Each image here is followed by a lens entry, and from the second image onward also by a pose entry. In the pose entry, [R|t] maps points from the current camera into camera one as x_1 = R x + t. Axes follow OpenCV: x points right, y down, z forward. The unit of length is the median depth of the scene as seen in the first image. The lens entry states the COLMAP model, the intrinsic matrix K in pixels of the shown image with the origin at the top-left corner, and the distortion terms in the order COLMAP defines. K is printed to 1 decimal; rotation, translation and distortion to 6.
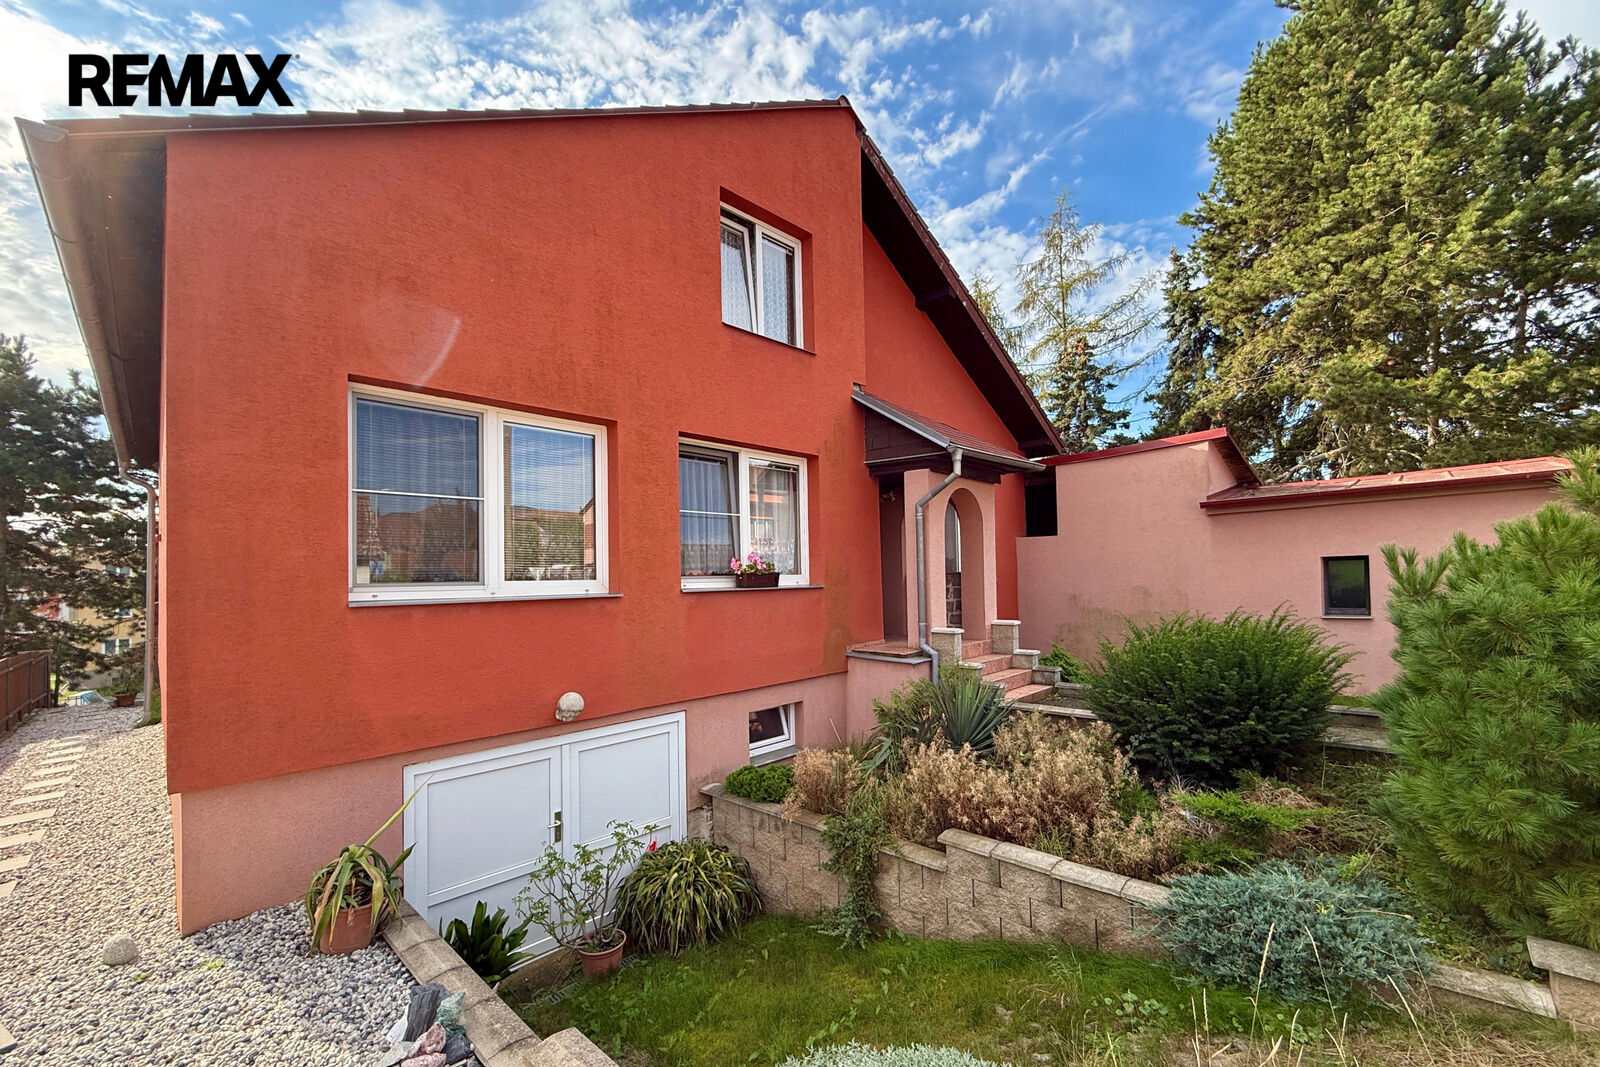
lens RADIAL K [[633.2, 0, 793.3], [0, 633.2, 582.2], [0, 0, 1]] dist [-0.000494, -0.000033]
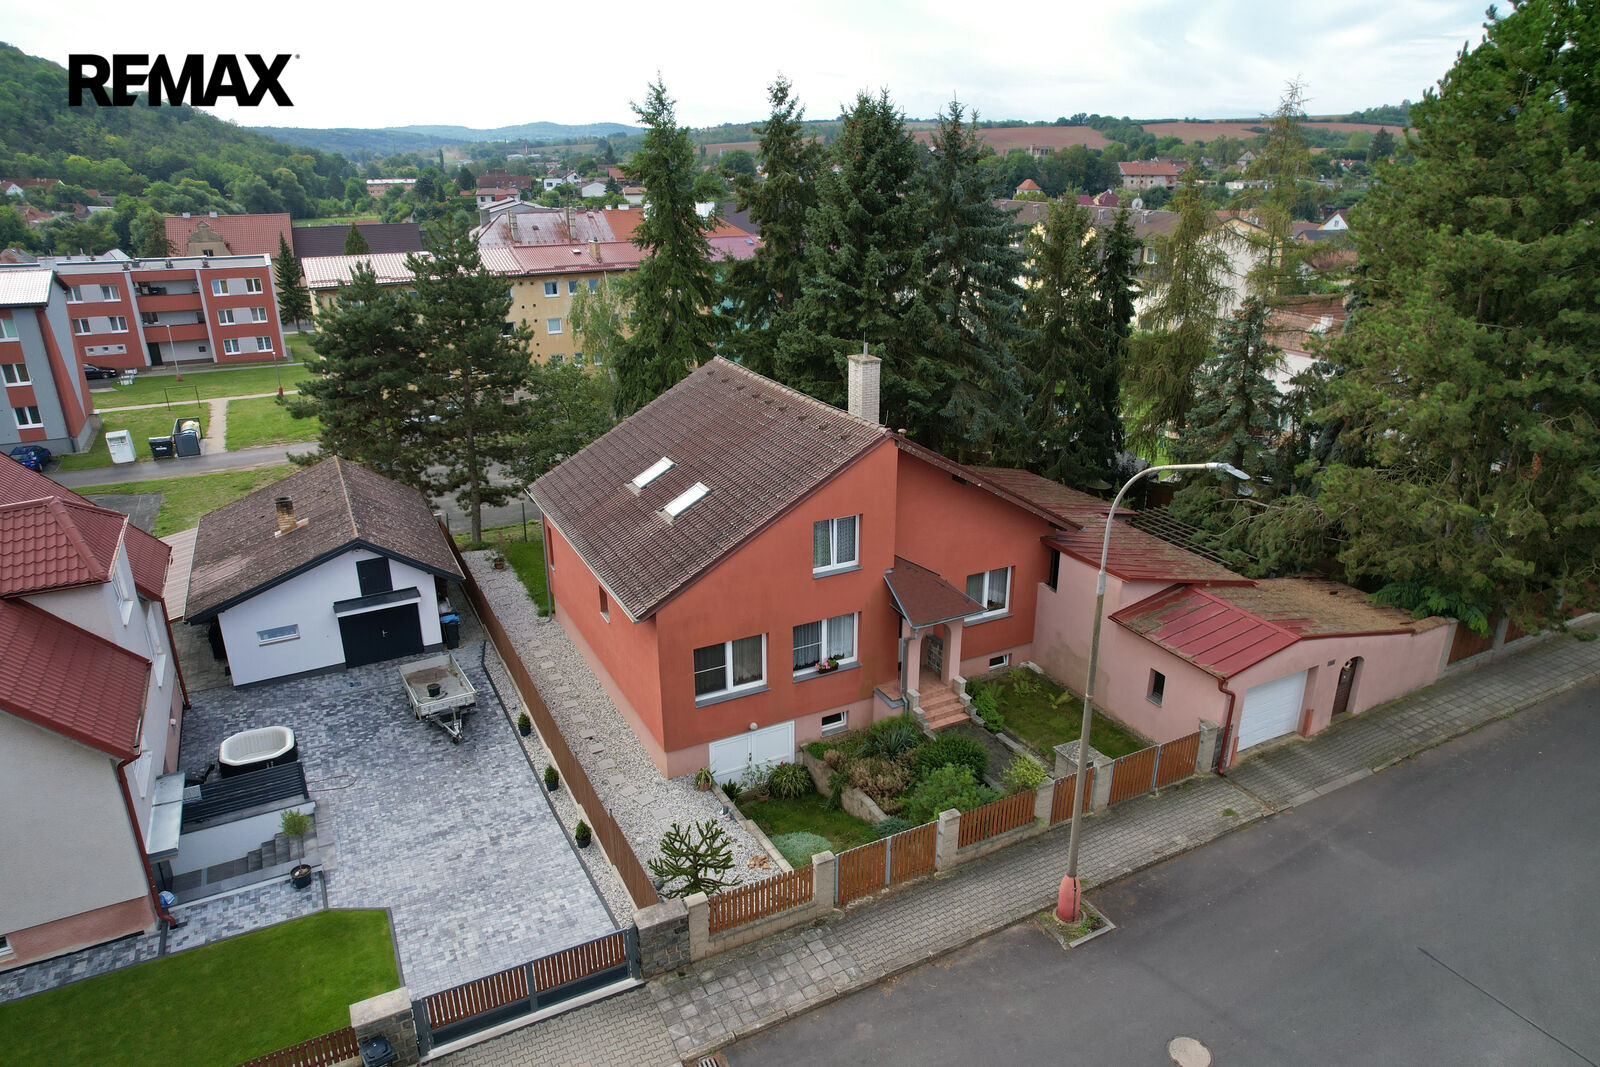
lens RADIAL K [[1034.3, 0, 772.7], [0, 1034.3, 534.1], [0, 0, 1]] dist [-0.102103, 0.104875]
pose [[0.942366, 0.128688, -0.308847, 1.176043], [-0.008328, 0.931810, 0.362851, -2.514992], [0.334481, -0.339367, 0.879177, -3.092608]]
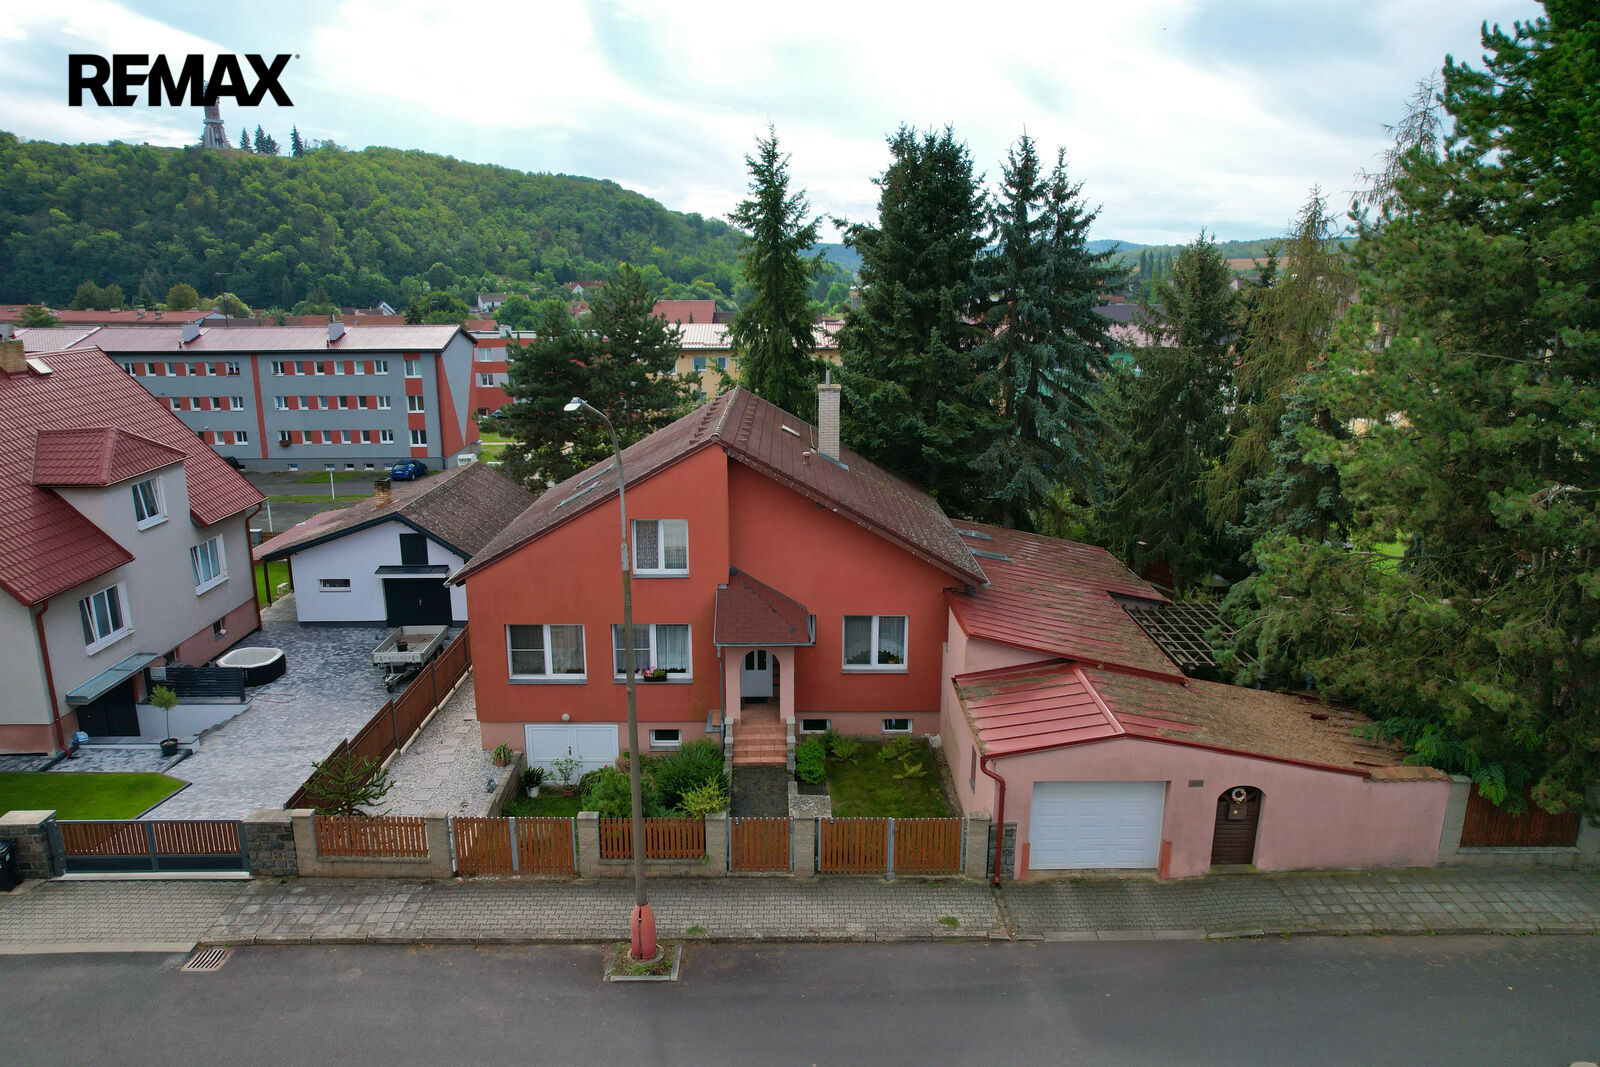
lens RADIAL K [[1034.3, 0, 772.7], [0, 1034.3, 534.1], [0, 0, 1]] dist [-0.102103, 0.104875]
pose [[0.688660, 0.194207, -0.698592, 3.713390], [-0.003995, 0.964465, 0.264181, -2.017988], [0.725073, -0.179140, 0.664964, -1.473471]]
